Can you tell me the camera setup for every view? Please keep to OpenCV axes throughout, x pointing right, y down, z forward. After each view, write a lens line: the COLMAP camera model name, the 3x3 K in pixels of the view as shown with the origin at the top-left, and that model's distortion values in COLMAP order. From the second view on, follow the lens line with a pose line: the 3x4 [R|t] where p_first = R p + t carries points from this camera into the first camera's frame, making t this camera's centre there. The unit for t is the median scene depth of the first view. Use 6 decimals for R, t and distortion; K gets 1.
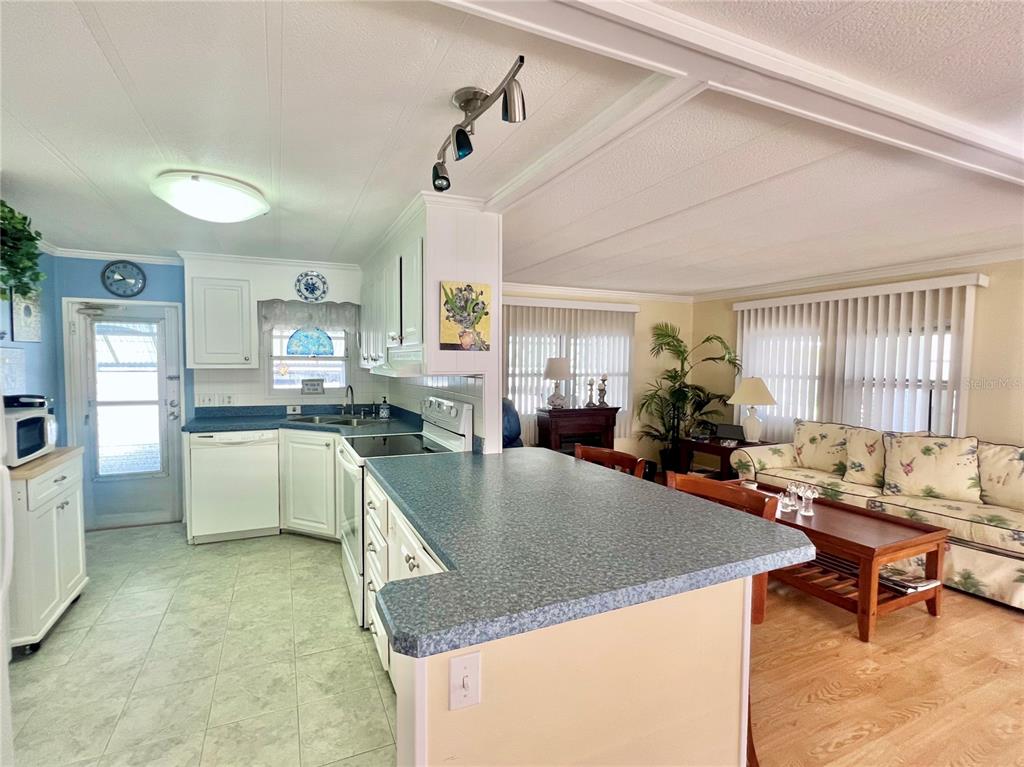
lens RADIAL K [[410.5, 0, 521.8], [0, 410.5, 385.1], [0, 0, 1]] dist [-0.000005, 0.000083]
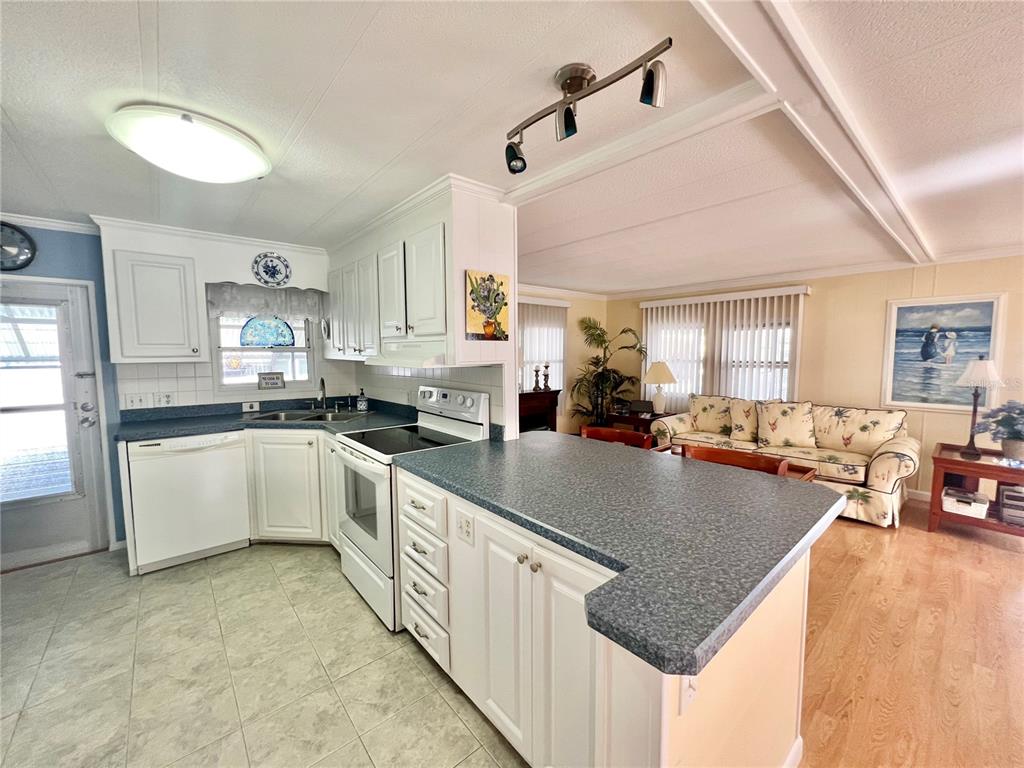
lens RADIAL K [[360.2, 0, 531.9], [0, 360.2, 381.9], [0, 0, 1]] dist [0.000756, -0.000203]
pose [[0.962004, -0.032121, 0.271141, -0.184037], [0.024141, 0.999173, 0.032716, -0.005989], [-0.271968, -0.024928, 0.961983, 0.077834]]
